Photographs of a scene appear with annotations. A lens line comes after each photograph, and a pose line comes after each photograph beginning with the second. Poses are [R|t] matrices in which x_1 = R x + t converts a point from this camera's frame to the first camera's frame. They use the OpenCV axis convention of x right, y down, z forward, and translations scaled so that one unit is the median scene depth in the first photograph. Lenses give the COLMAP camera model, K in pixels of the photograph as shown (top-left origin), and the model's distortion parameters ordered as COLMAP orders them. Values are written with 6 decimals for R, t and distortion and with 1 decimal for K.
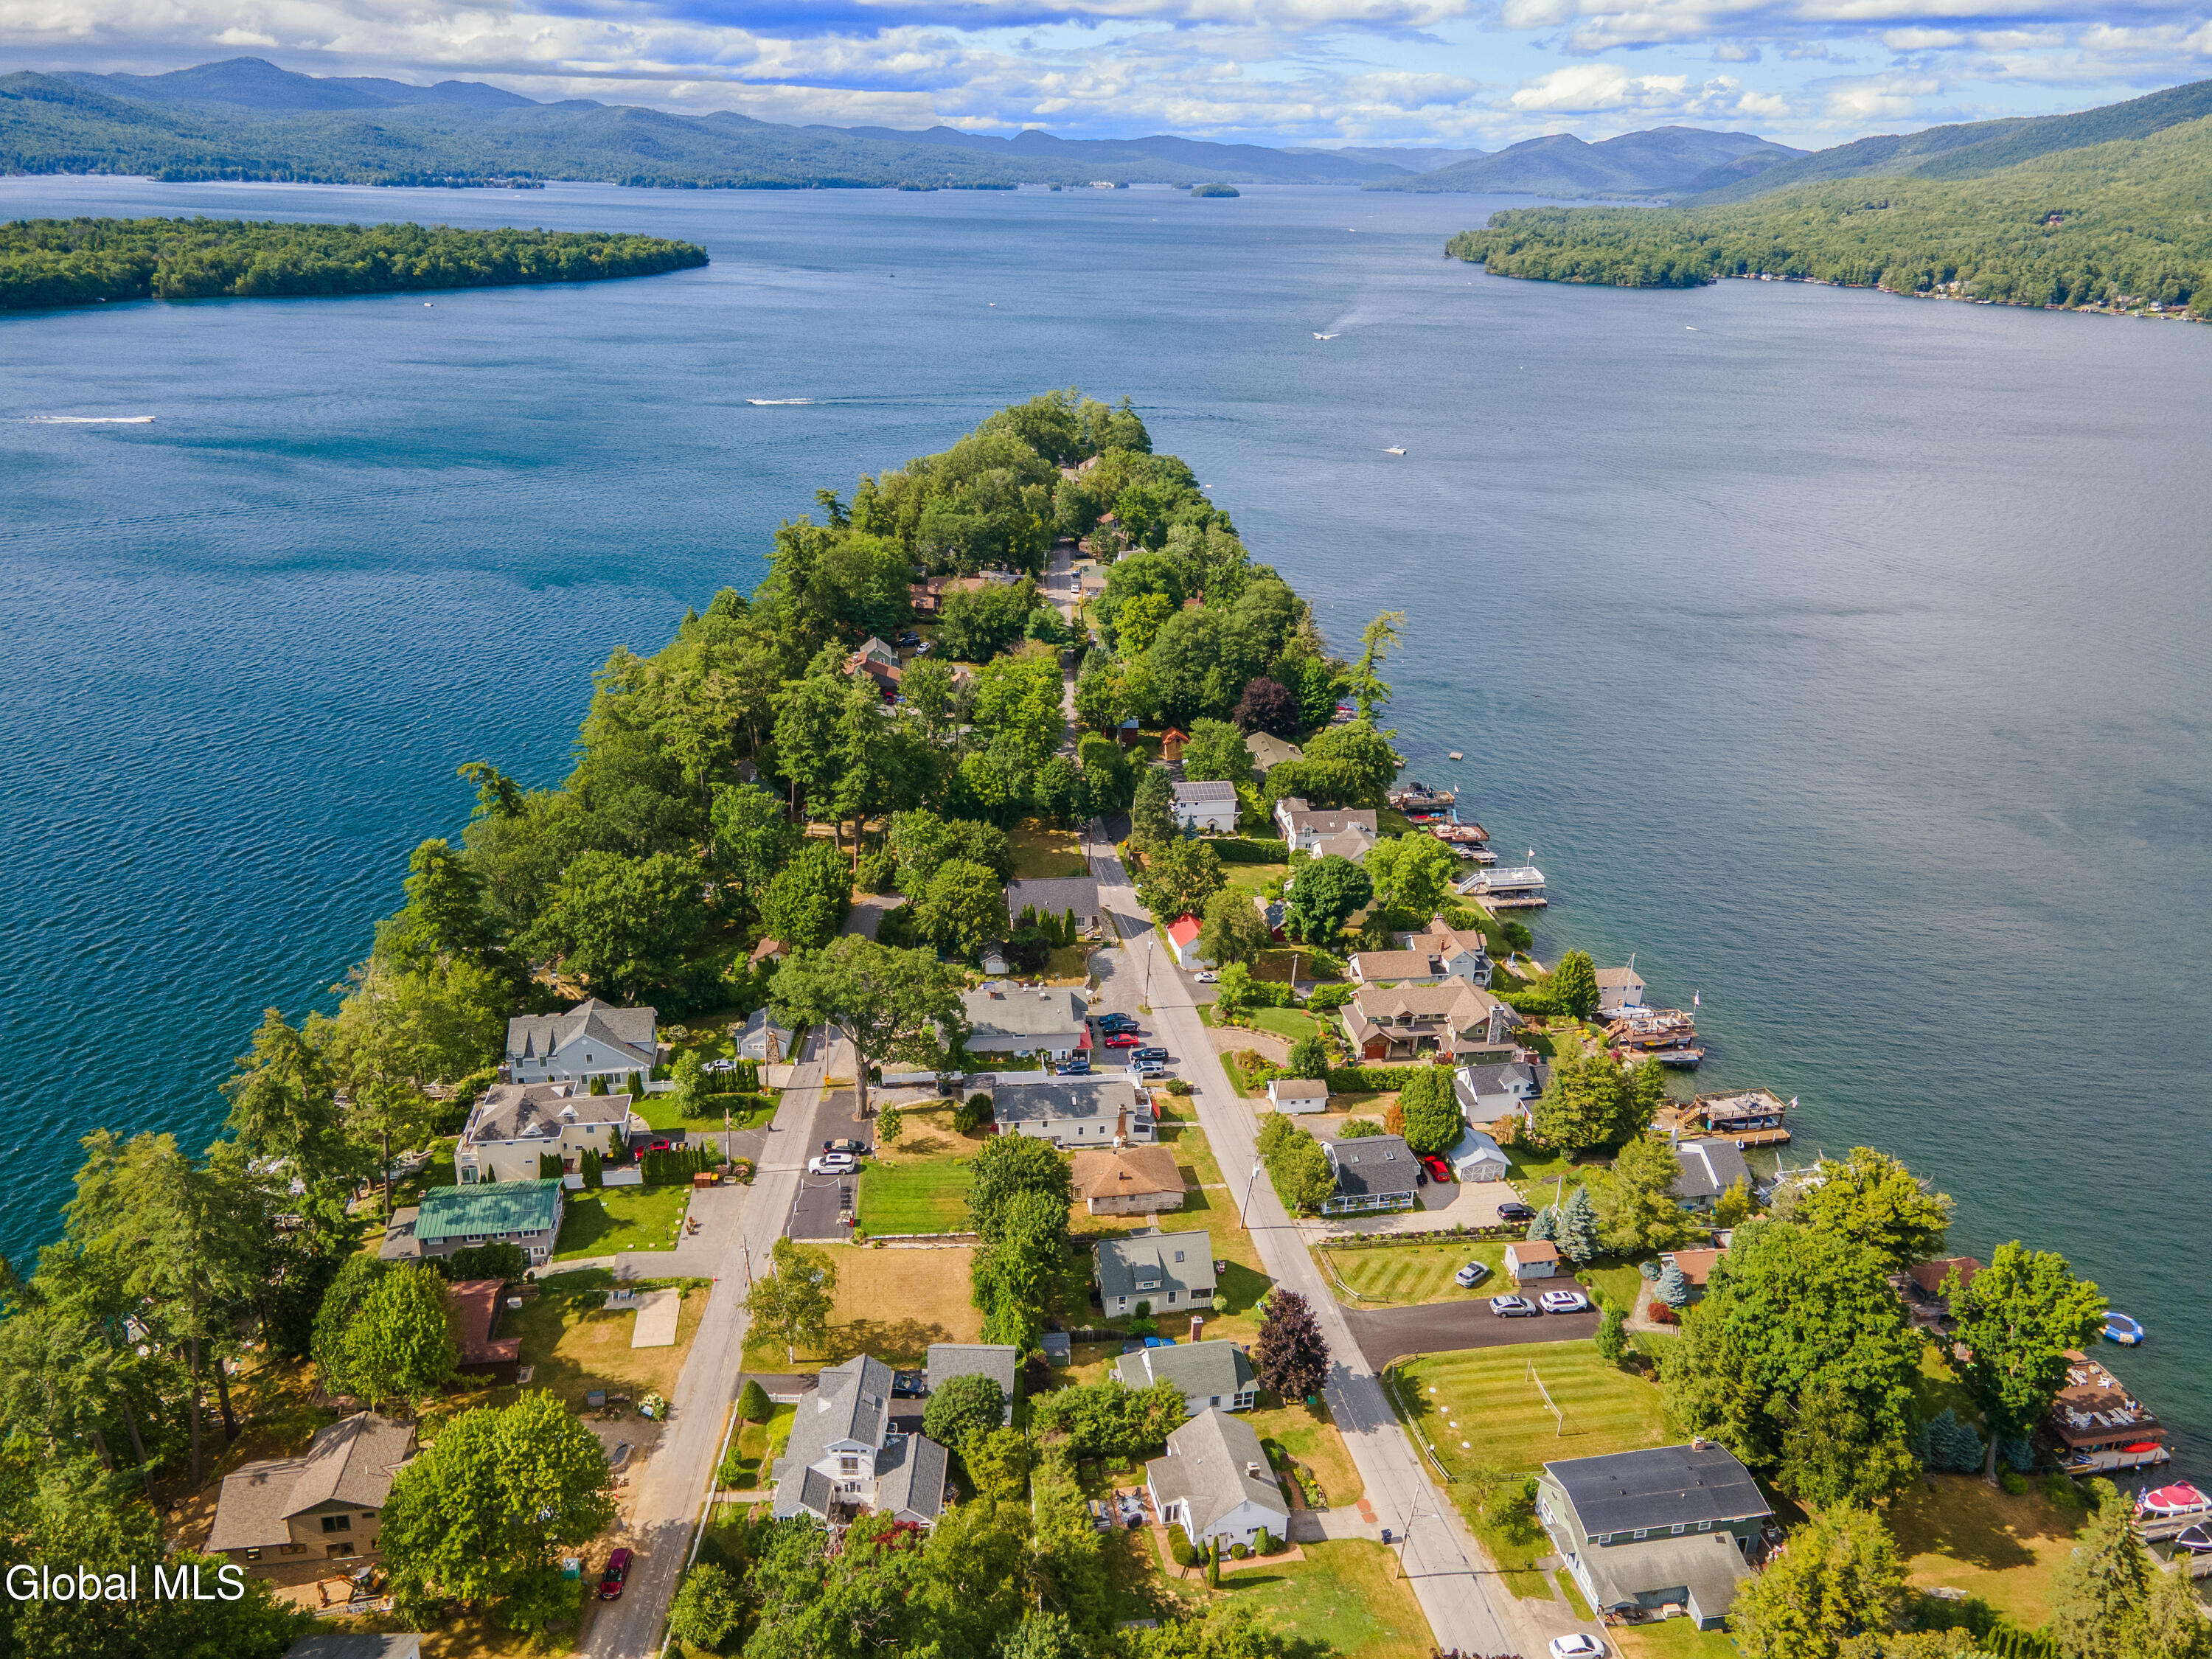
lens RADIAL K [[1591.0, 0, 1106.0], [0, 1591.0, 829.5], [0, 0, 1]] dist [0.069618, -0.012481]
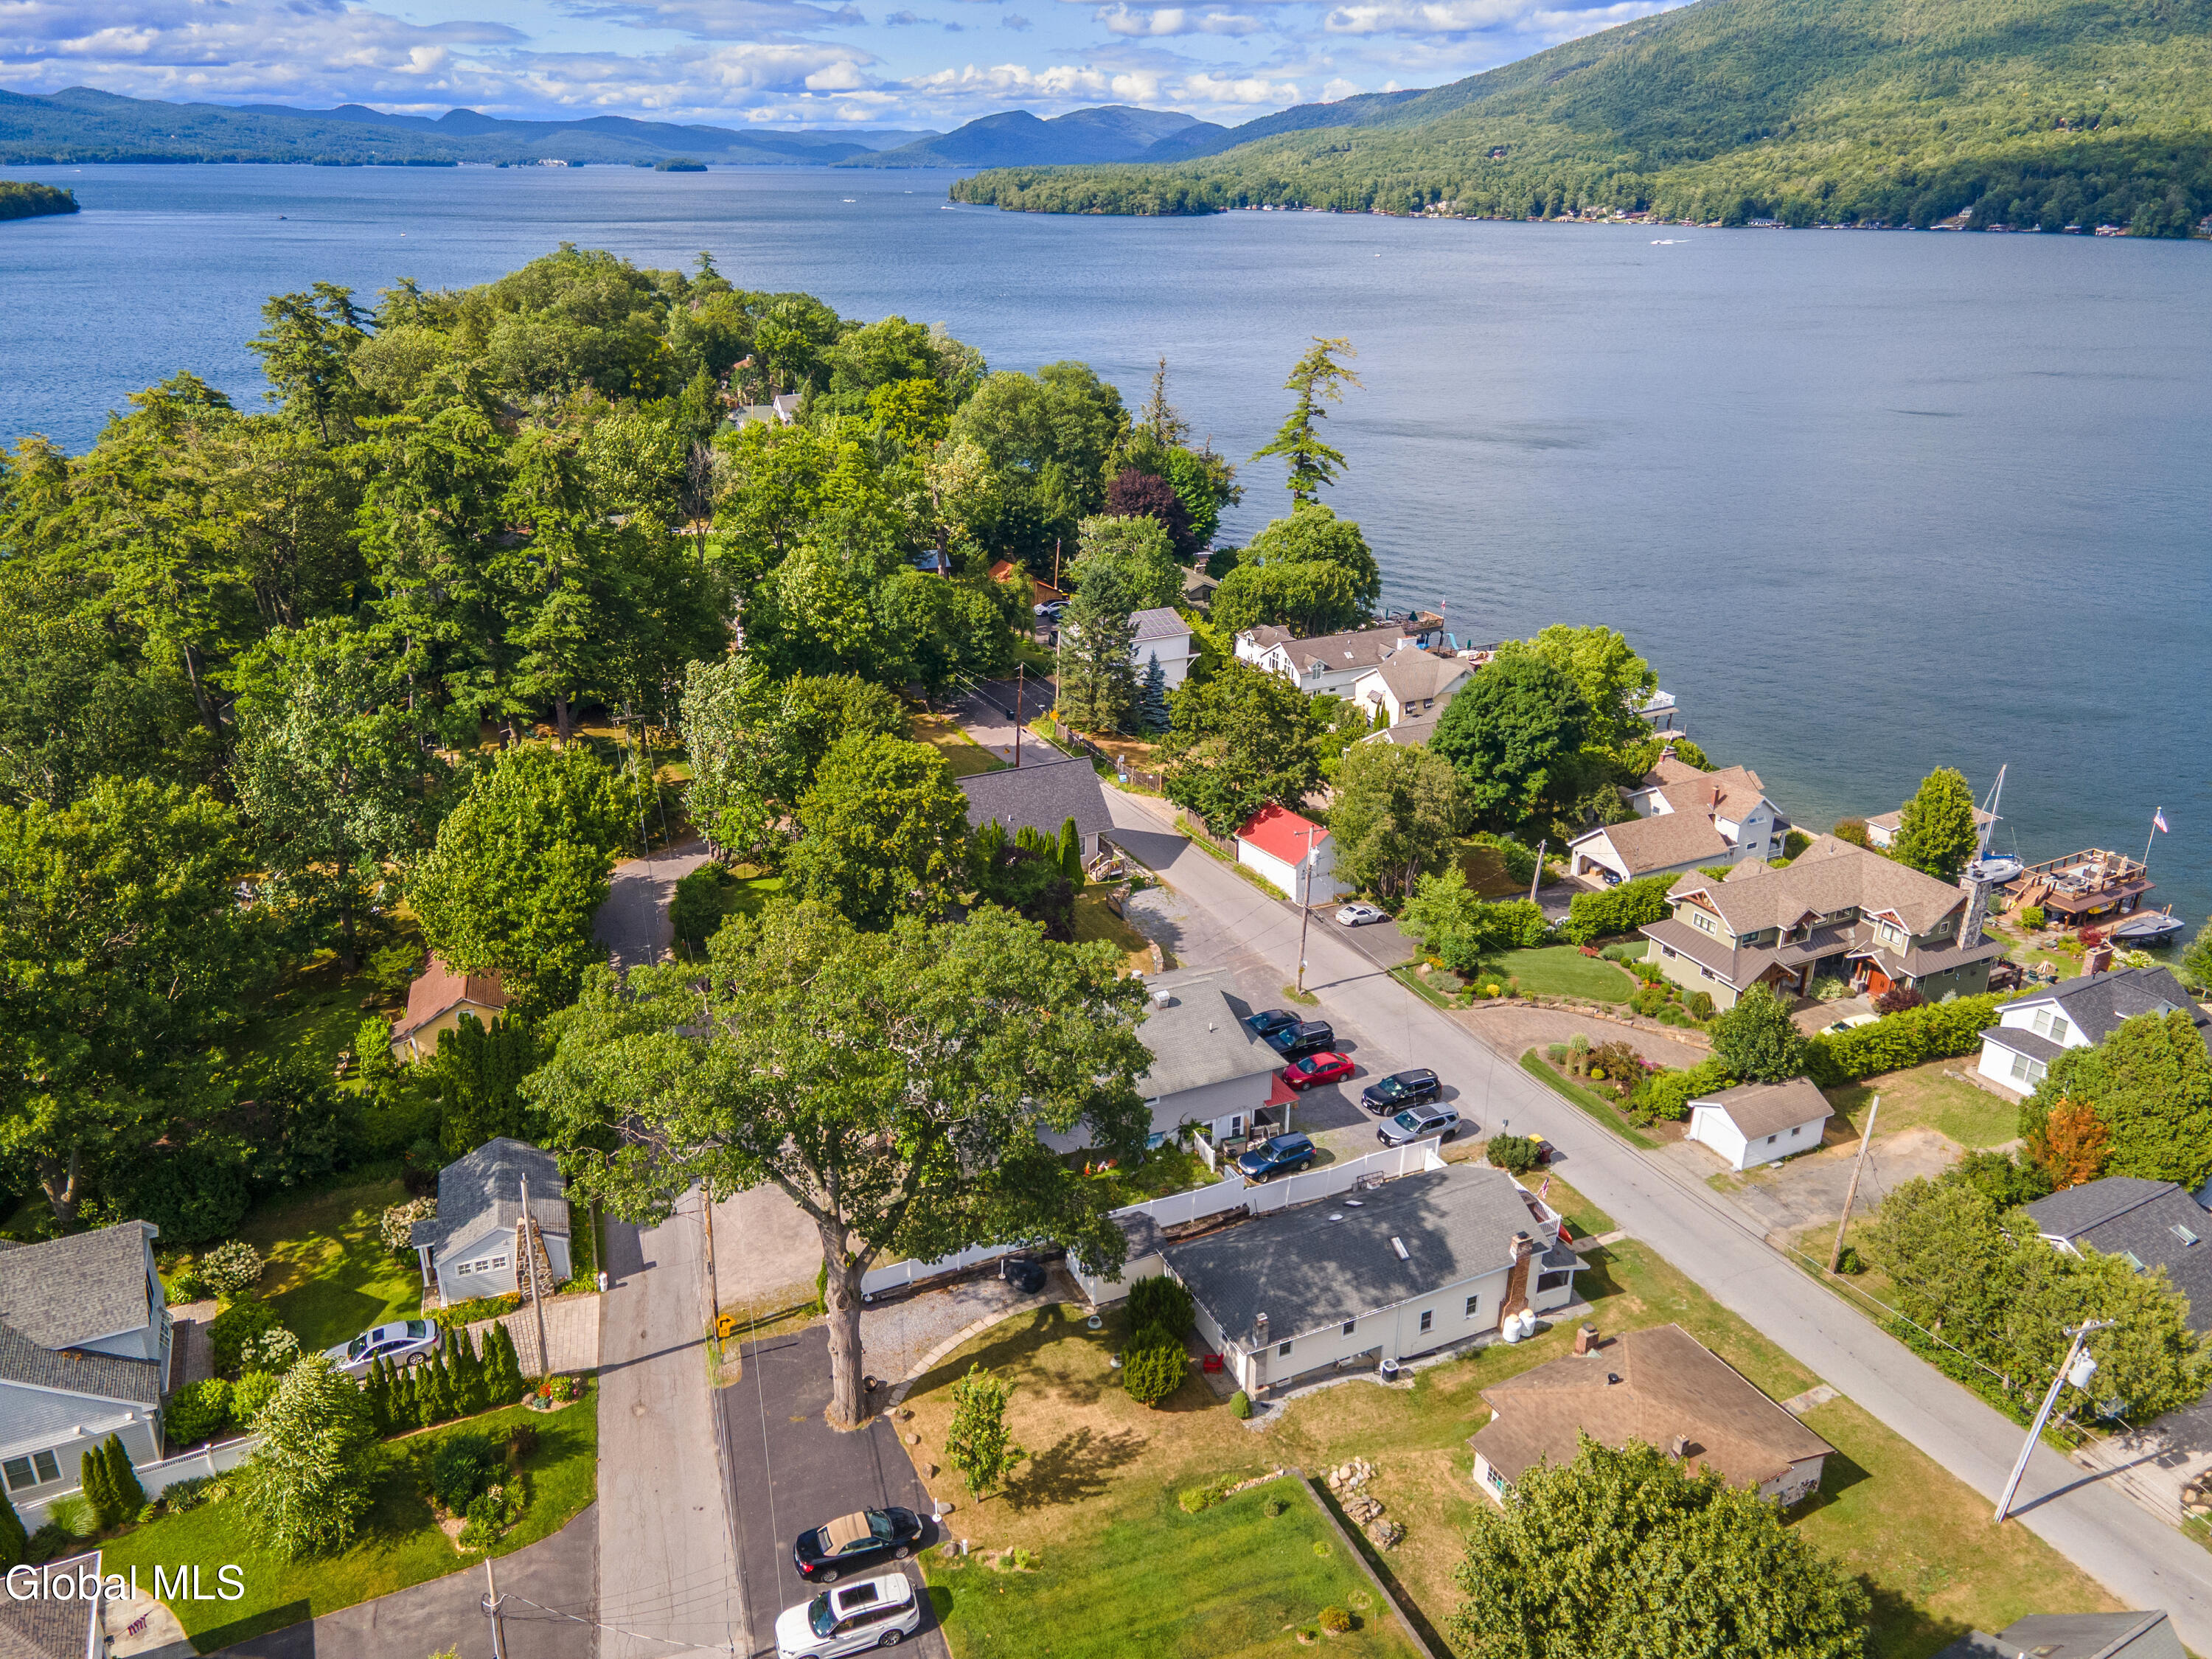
lens RADIAL K [[1637.9, 0, 1117.2], [0, 1637.9, 782.7], [0, 0, 1]] dist [0.000158, 0.079841]
pose [[0.952554, -0.129344, 0.275521, -0.142049], [0.134291, 0.990941, 0.000917, 0.038813], [-0.273144, 0.036126, 0.961295, 0.498330]]
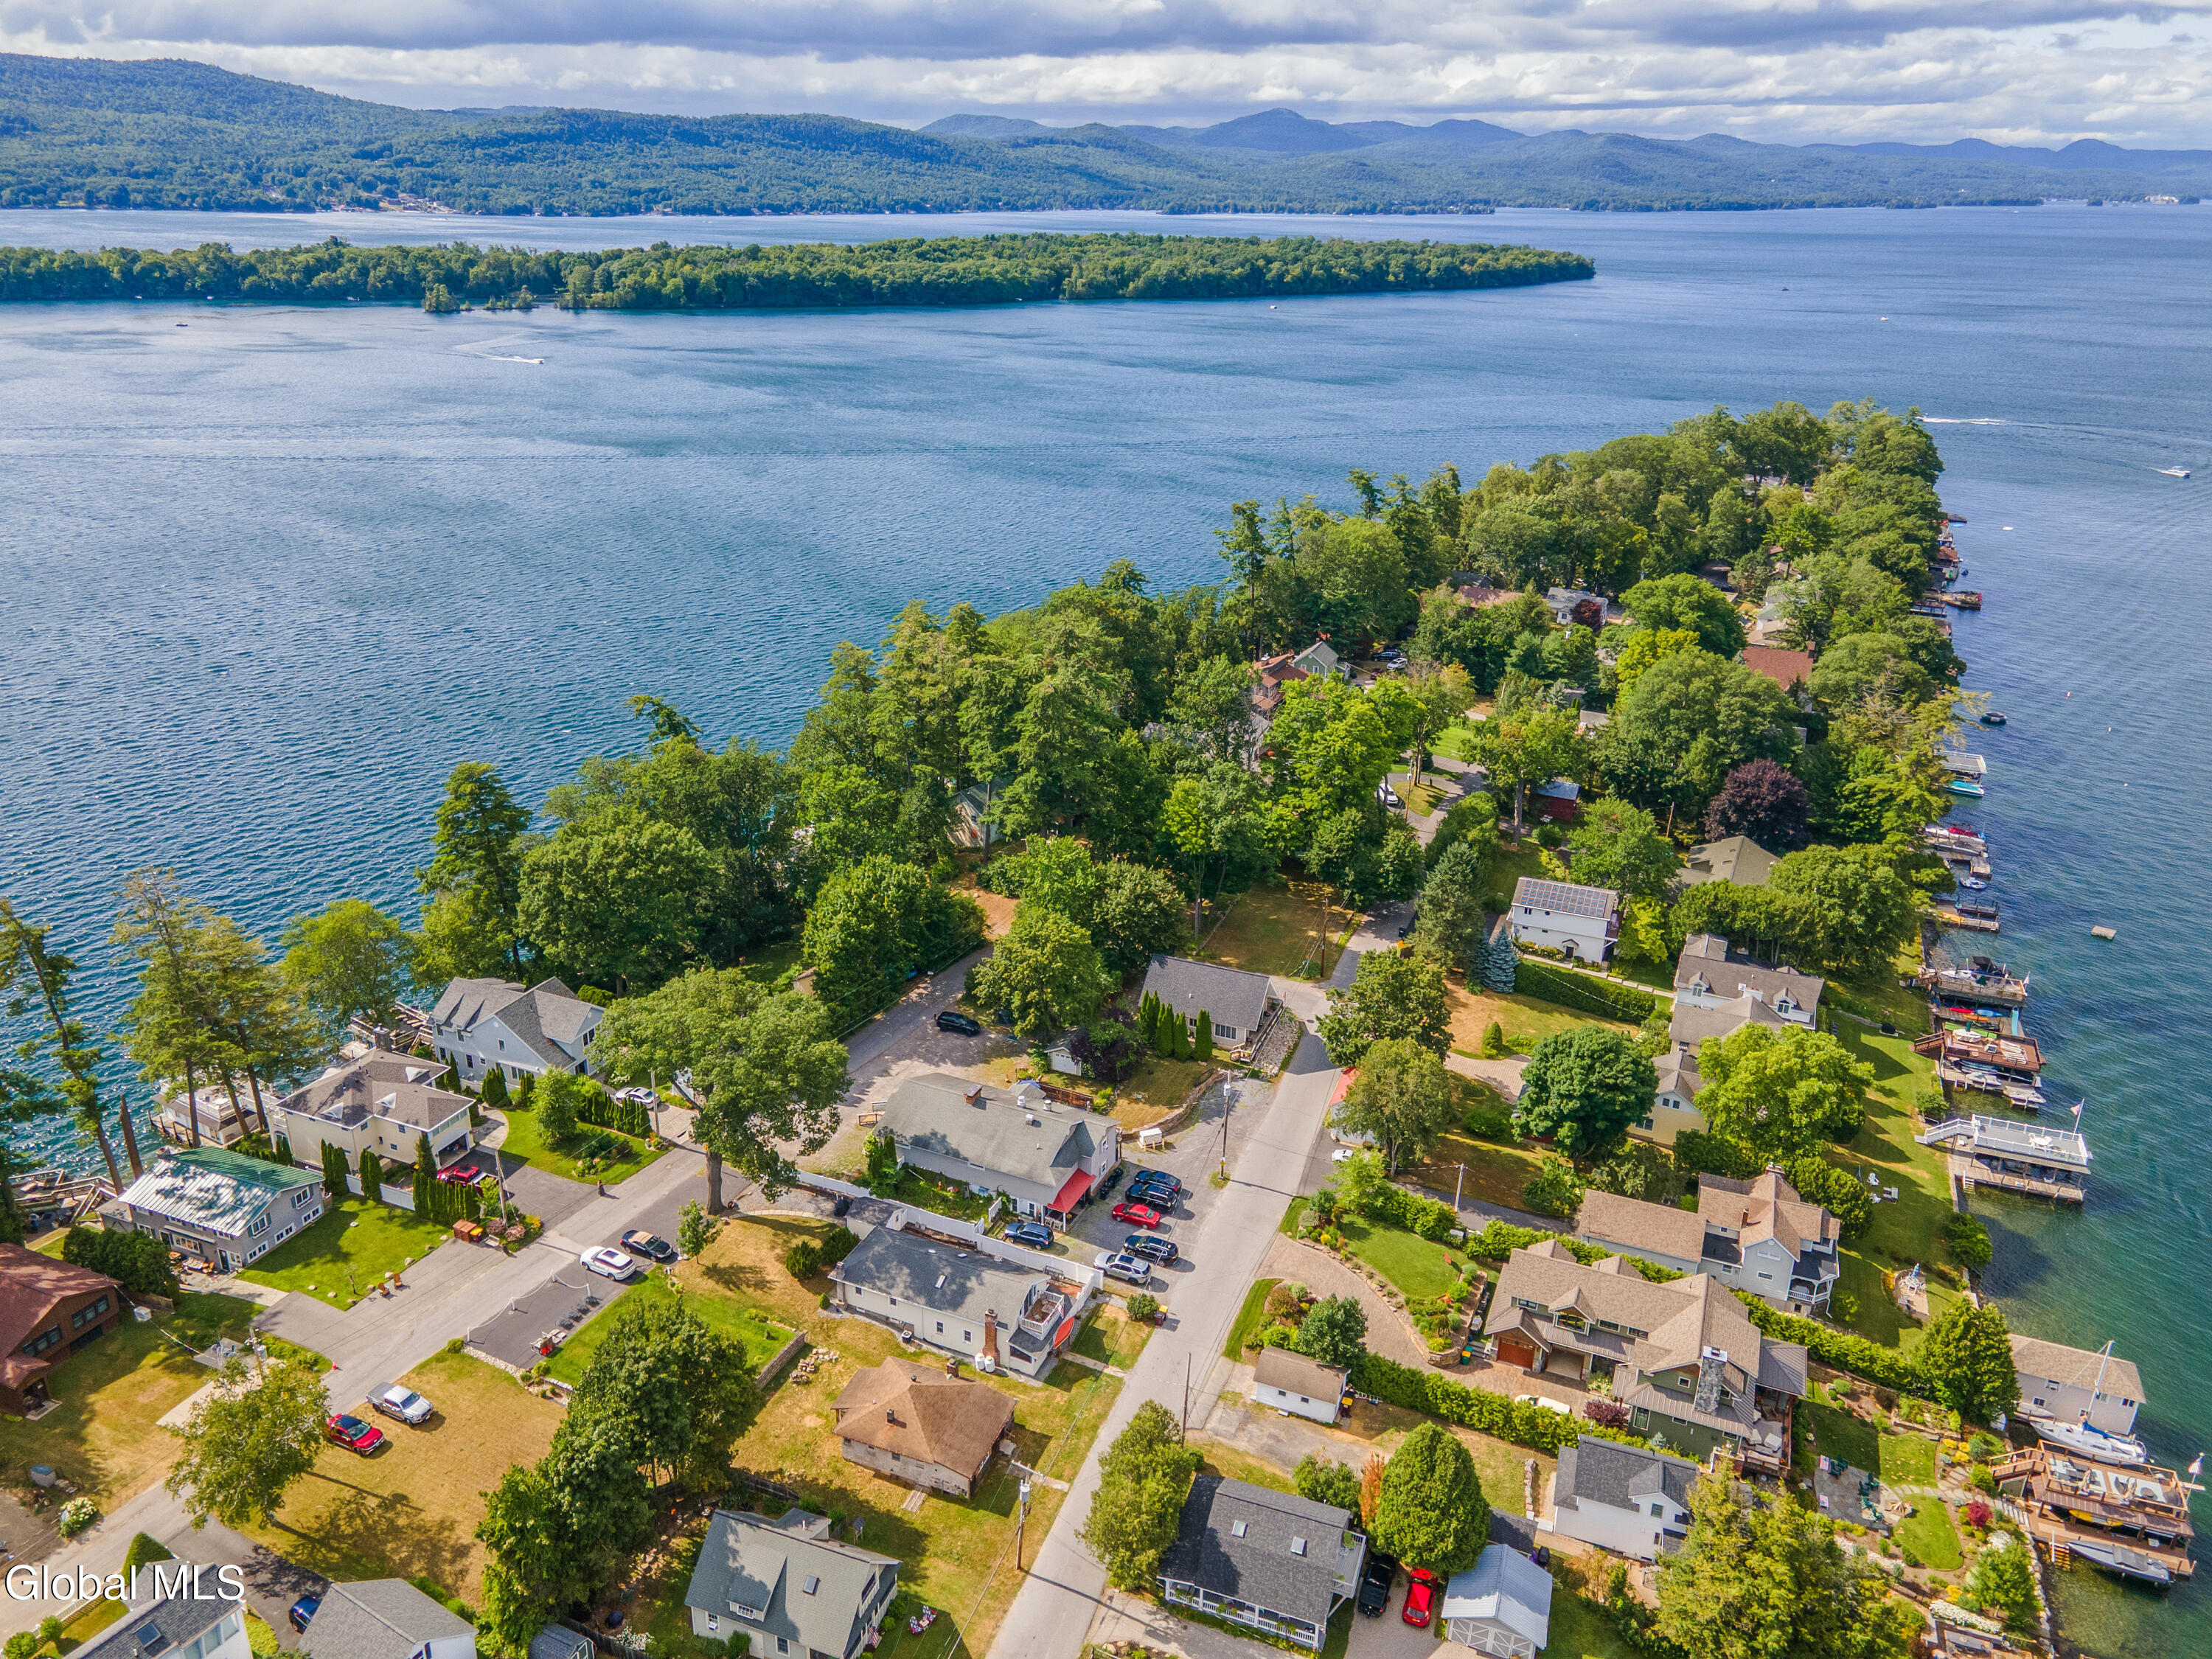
lens RADIAL K [[1607.5, 0, 1098.1], [0, 1607.5, 835.3], [0, 0, 1]] dist [0.029556, 0.020889]
pose [[0.853698, 0.186217, -0.486336, 0.268122], [-0.192382, 0.980593, 0.037767, -0.045352], [0.483931, 0.061320, 0.872955, 0.326445]]
